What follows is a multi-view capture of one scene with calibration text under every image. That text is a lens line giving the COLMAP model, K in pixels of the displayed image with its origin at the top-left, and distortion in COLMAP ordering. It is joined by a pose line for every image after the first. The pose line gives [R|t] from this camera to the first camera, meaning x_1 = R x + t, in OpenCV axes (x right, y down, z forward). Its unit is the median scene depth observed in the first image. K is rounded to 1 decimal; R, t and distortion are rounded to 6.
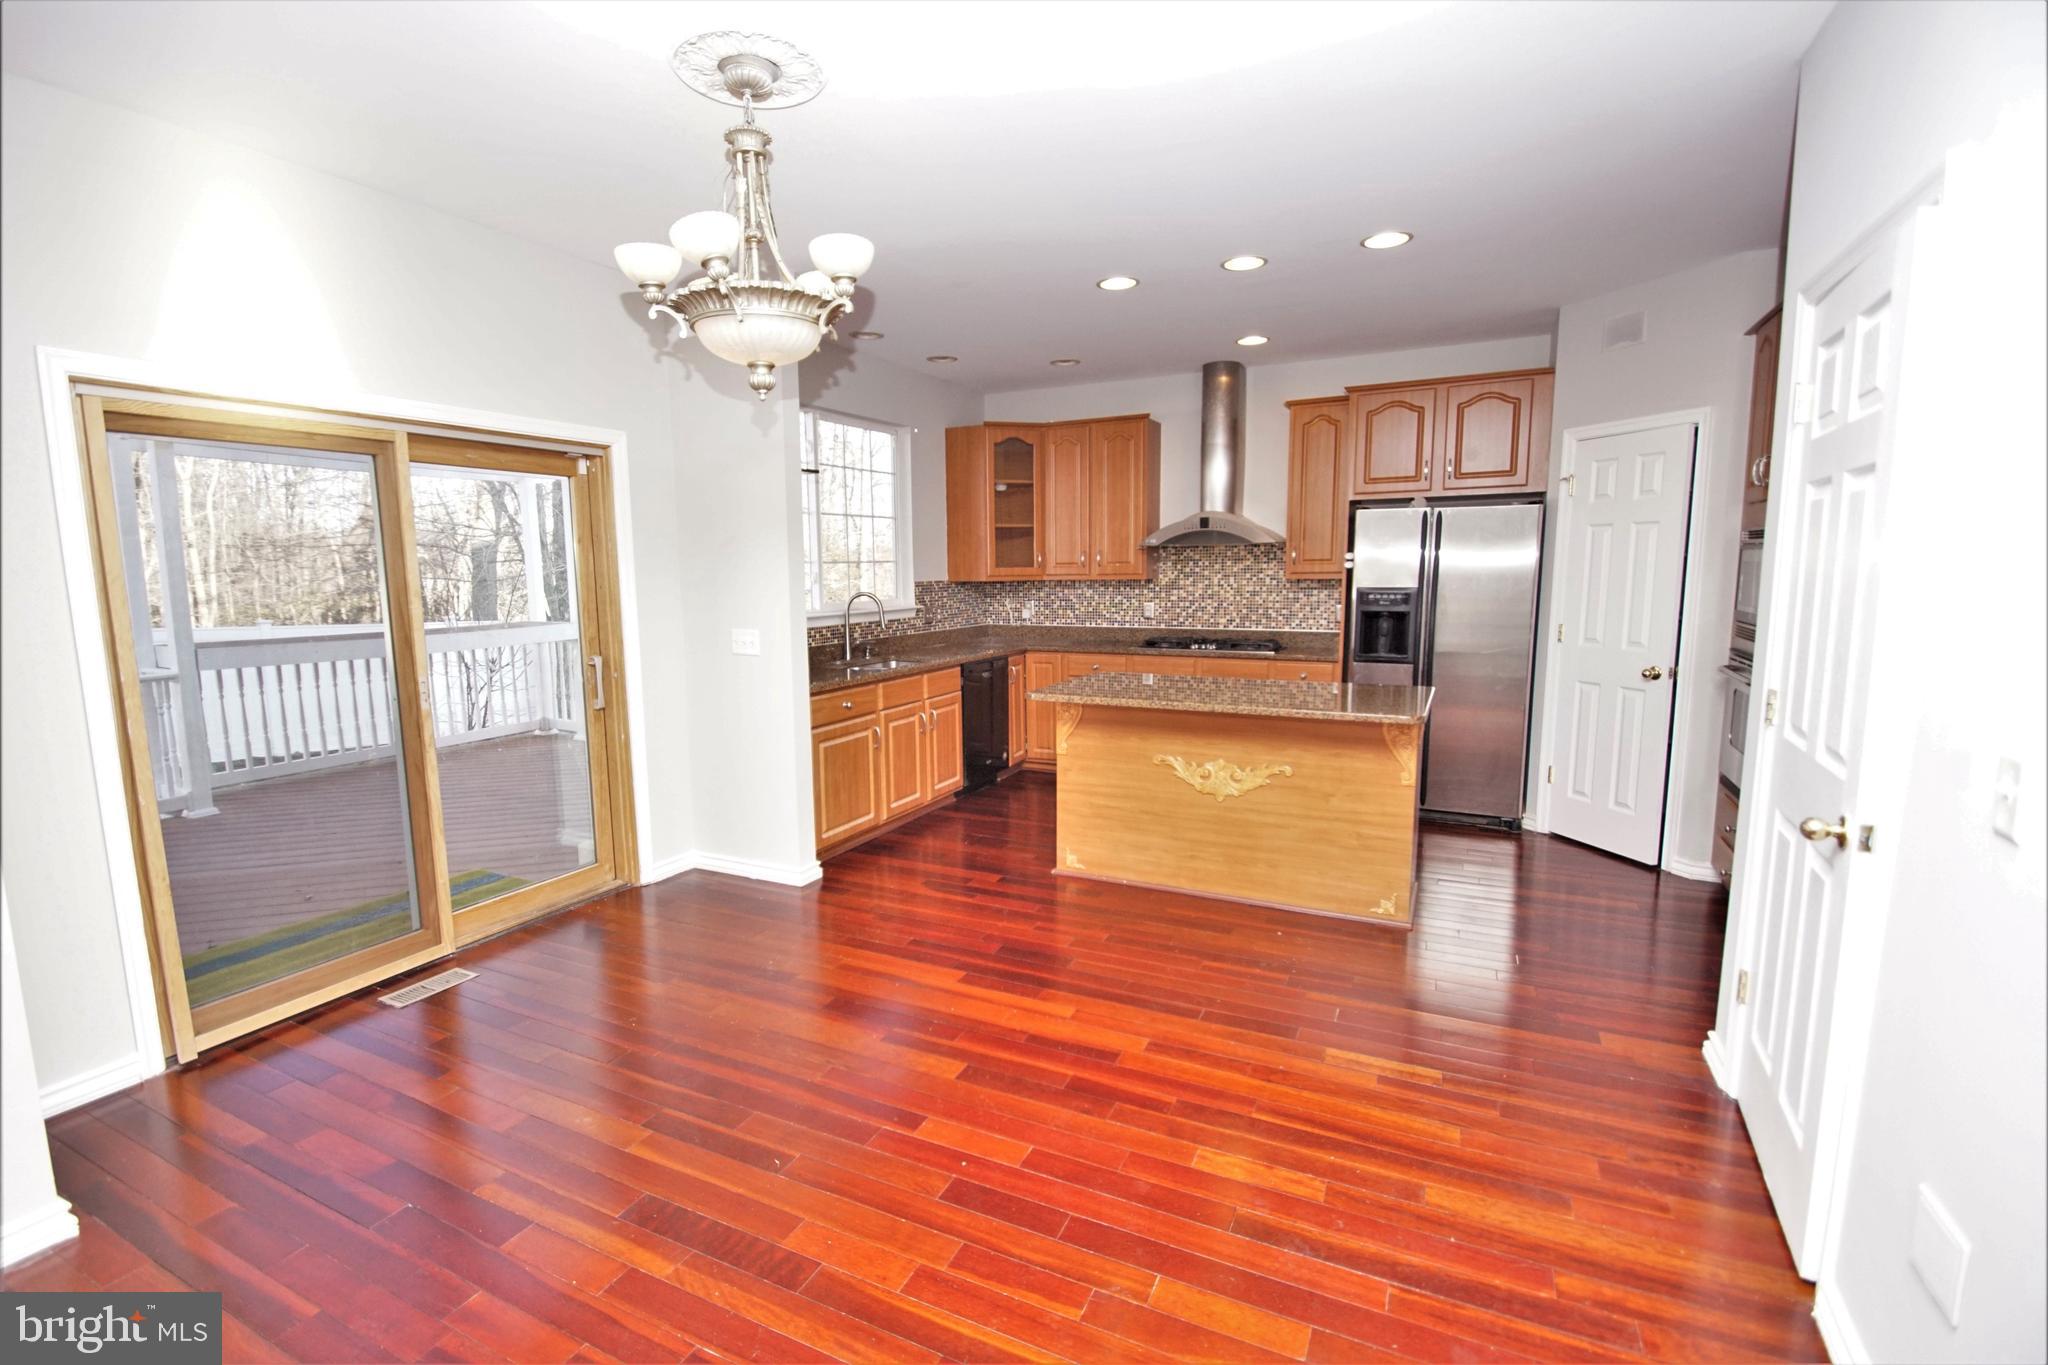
lens RADIAL K [[910.4, 0, 987.7], [0, 910.4, 689.6], [0, 0, 1]] dist [0.016100, -0.019422]
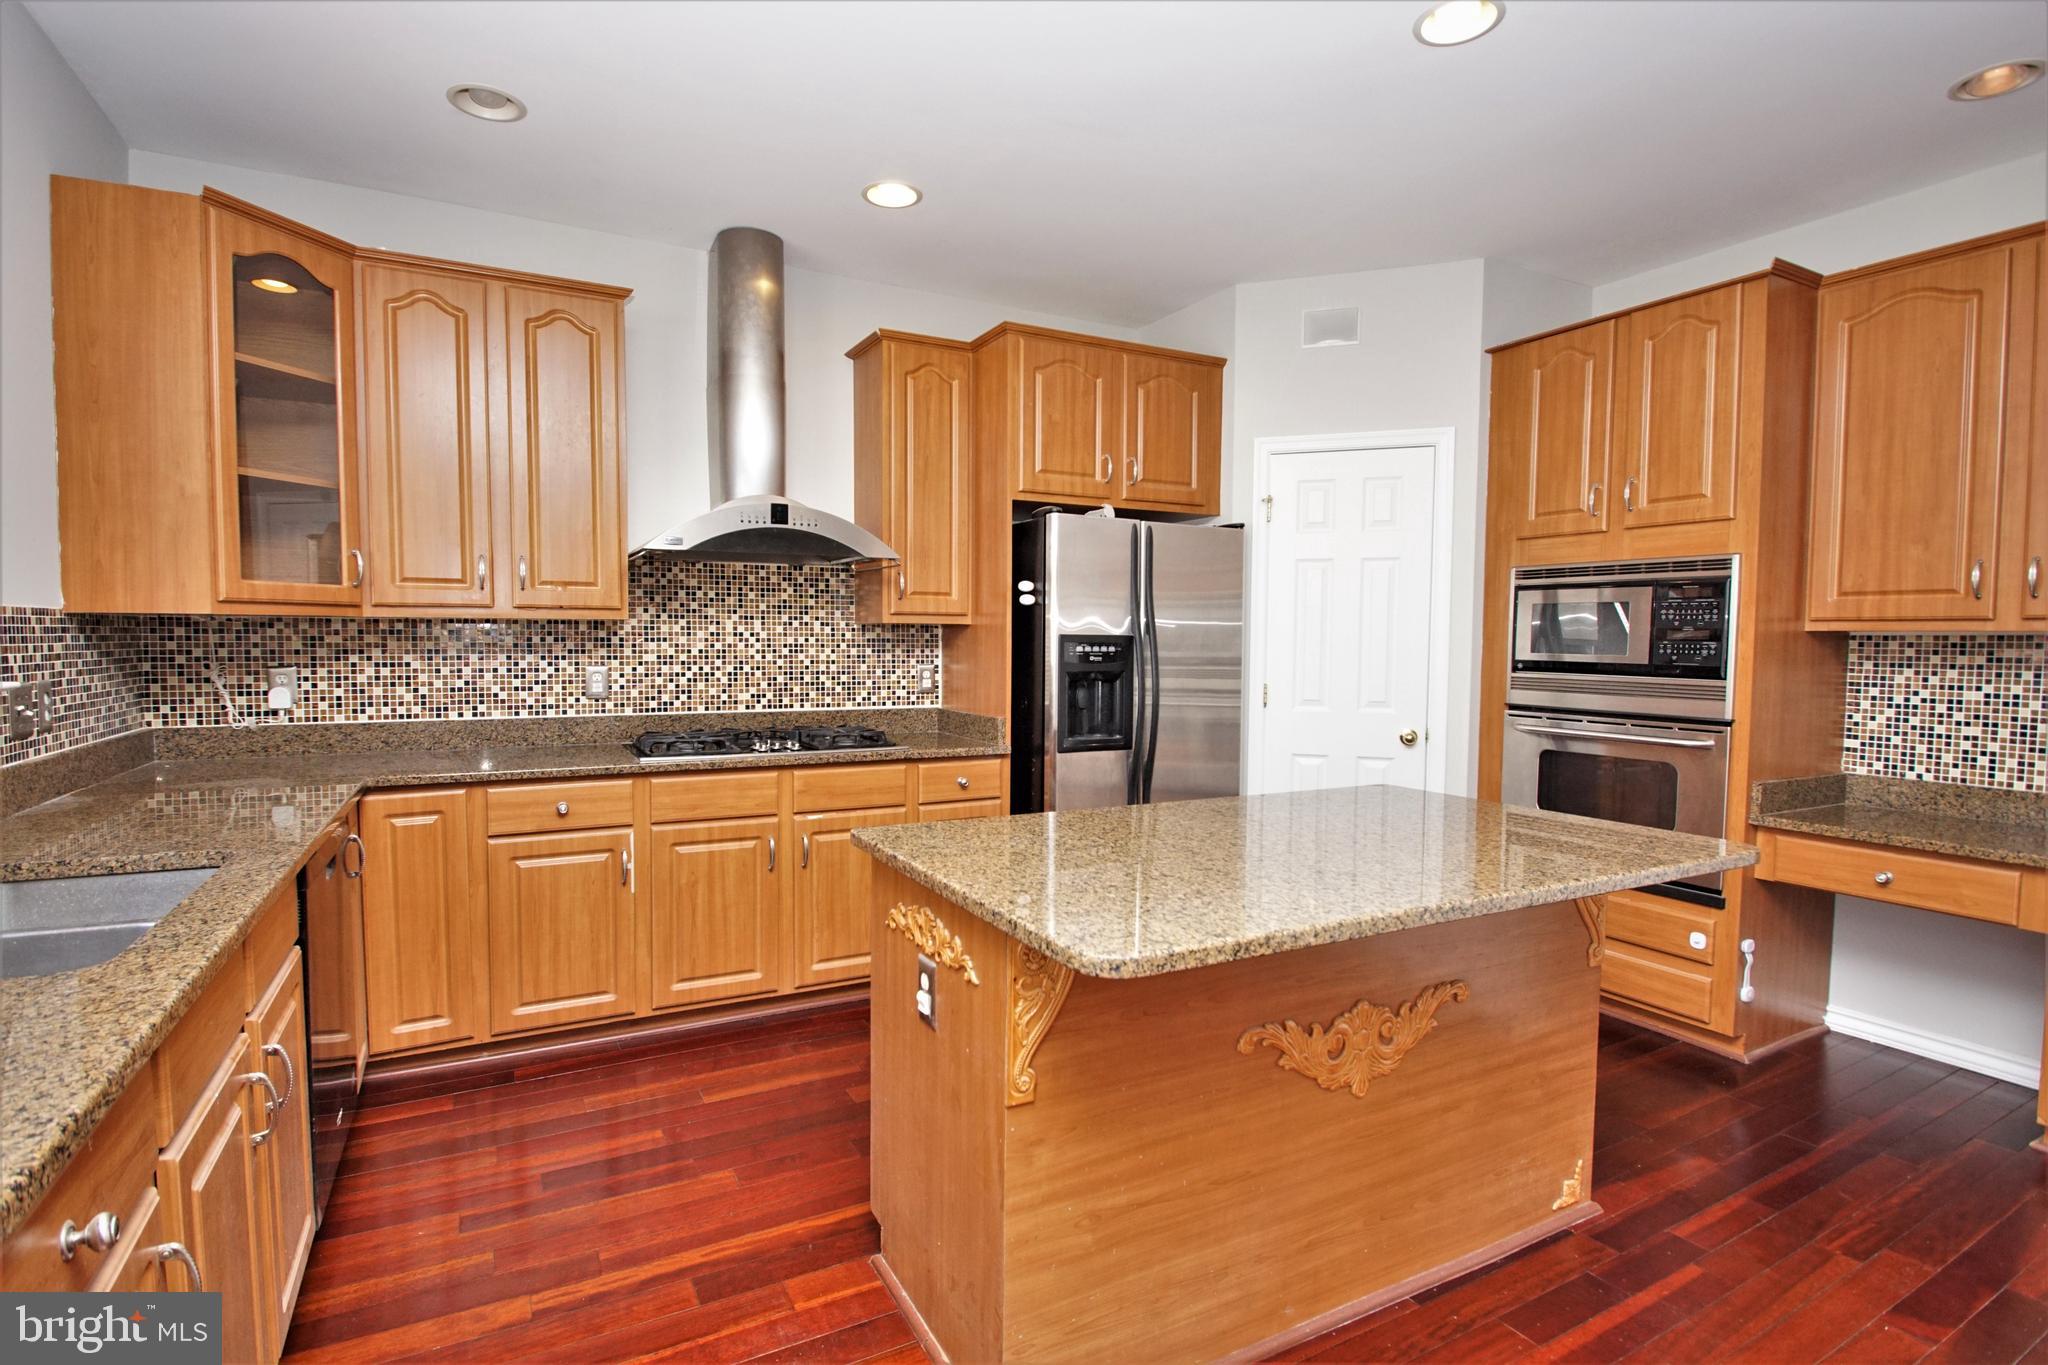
lens RADIAL K [[990.3, 0, 1011.3], [0, 990.3, 687.1], [0, 0, 1]] dist [-0.004335, -0.001109]
pose [[0.582510, -0.028974, 0.812307, -0.153801], [0.093846, 0.995079, -0.031804, -0.051206], [-0.807388, 0.094758, 0.582362, 0.559150]]
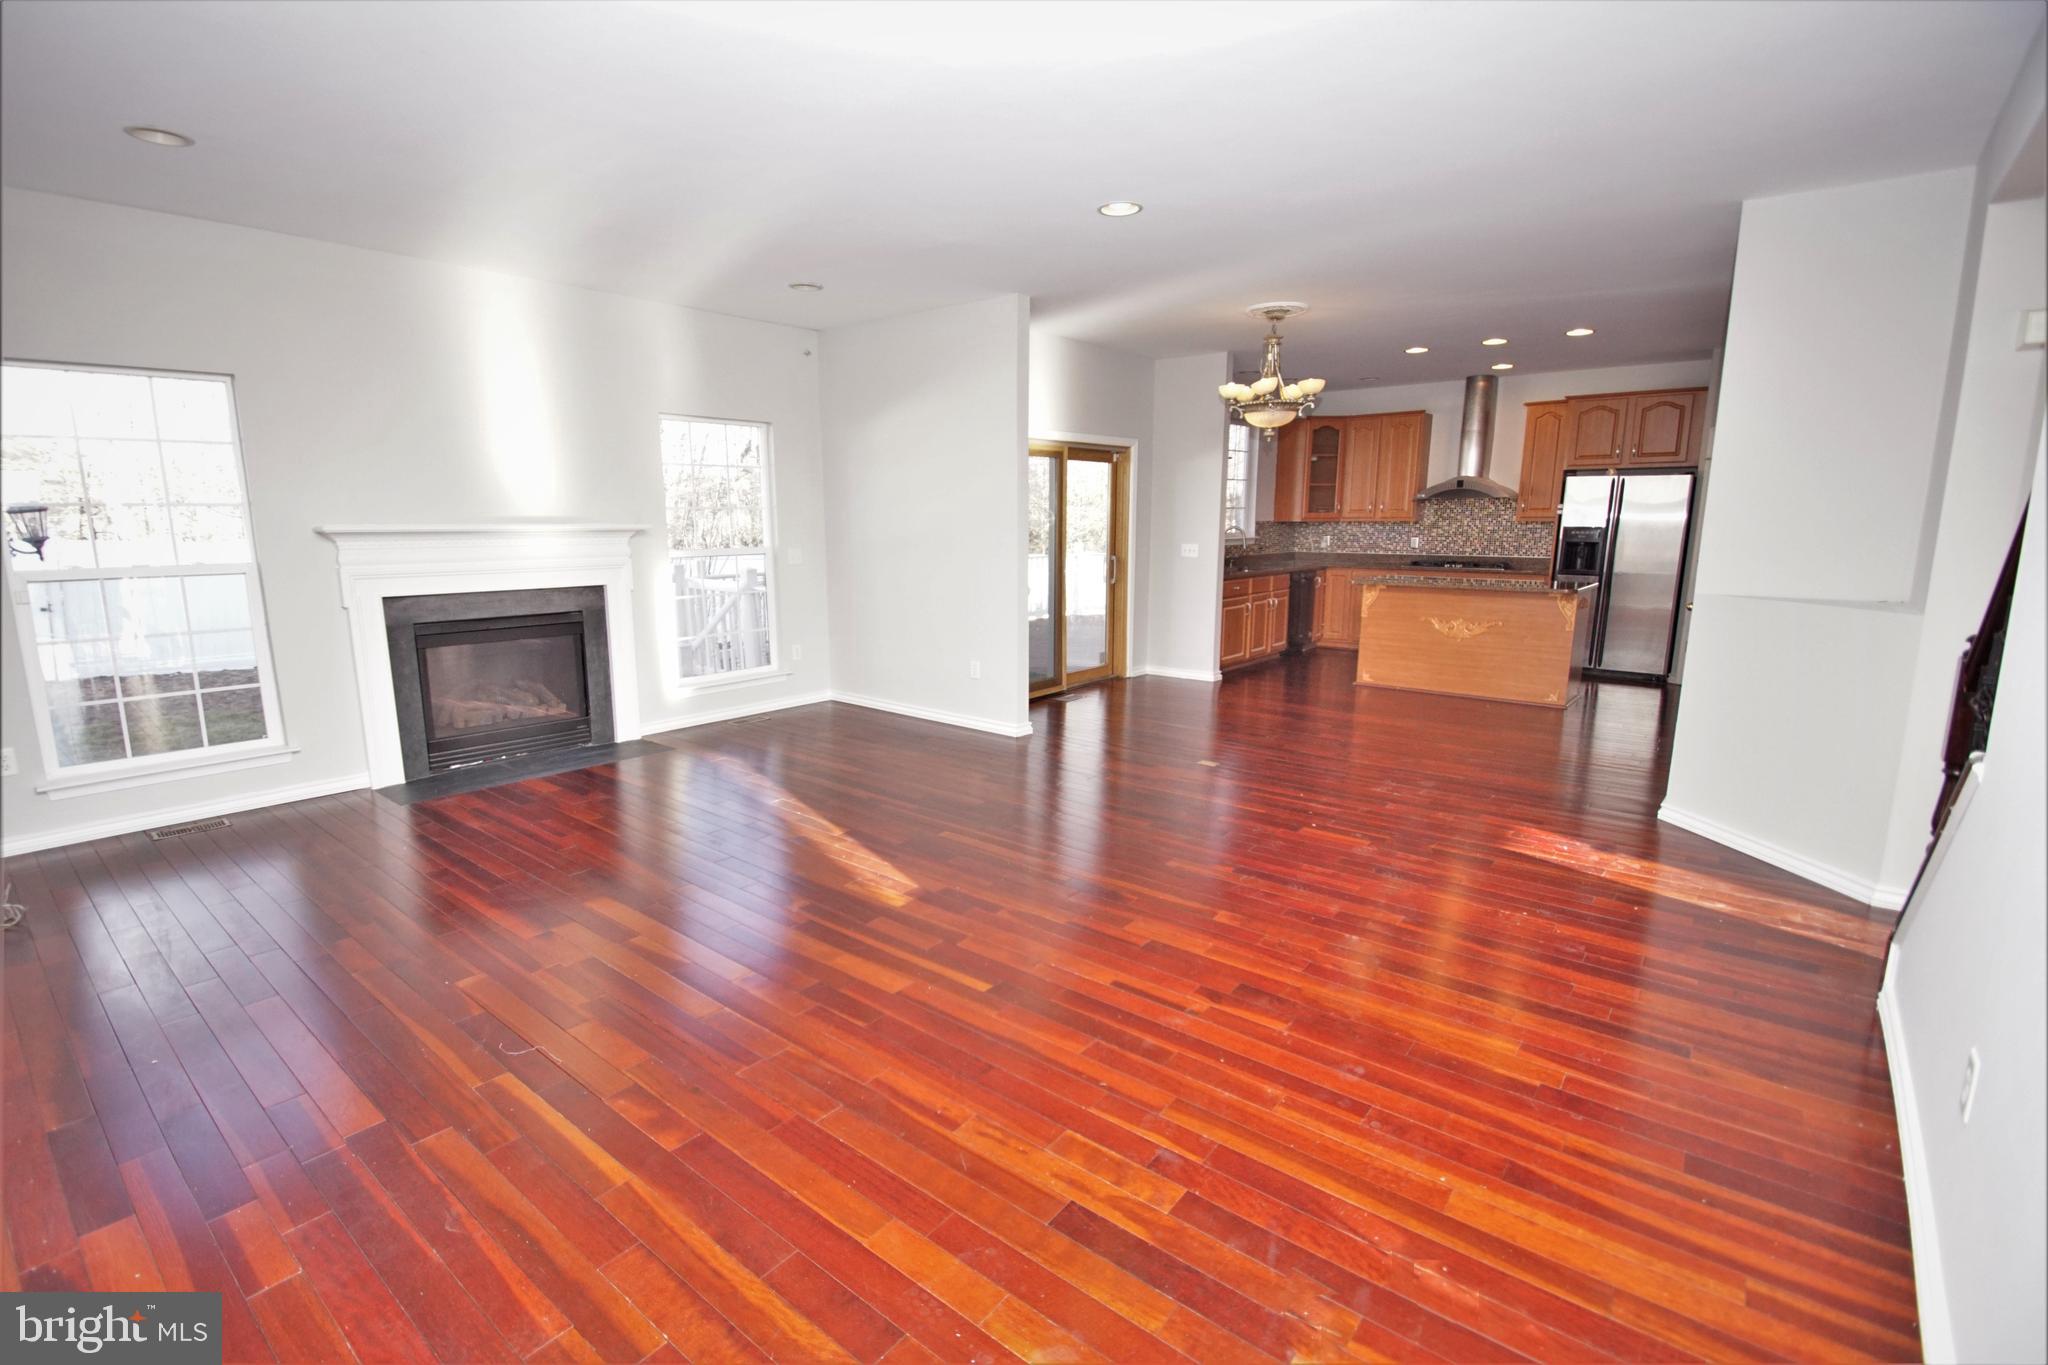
lens RADIAL K [[915.8, 0, 982.5], [0, 915.8, 692.8], [0, 0, 1]] dist [0.000975, -0.009585]
pose [[0.971477, 0.053150, -0.231102, -0.165738], [-0.039252, 0.997157, 0.064328, 0.098418], [0.233864, -0.053422, 0.970801, -0.689670]]
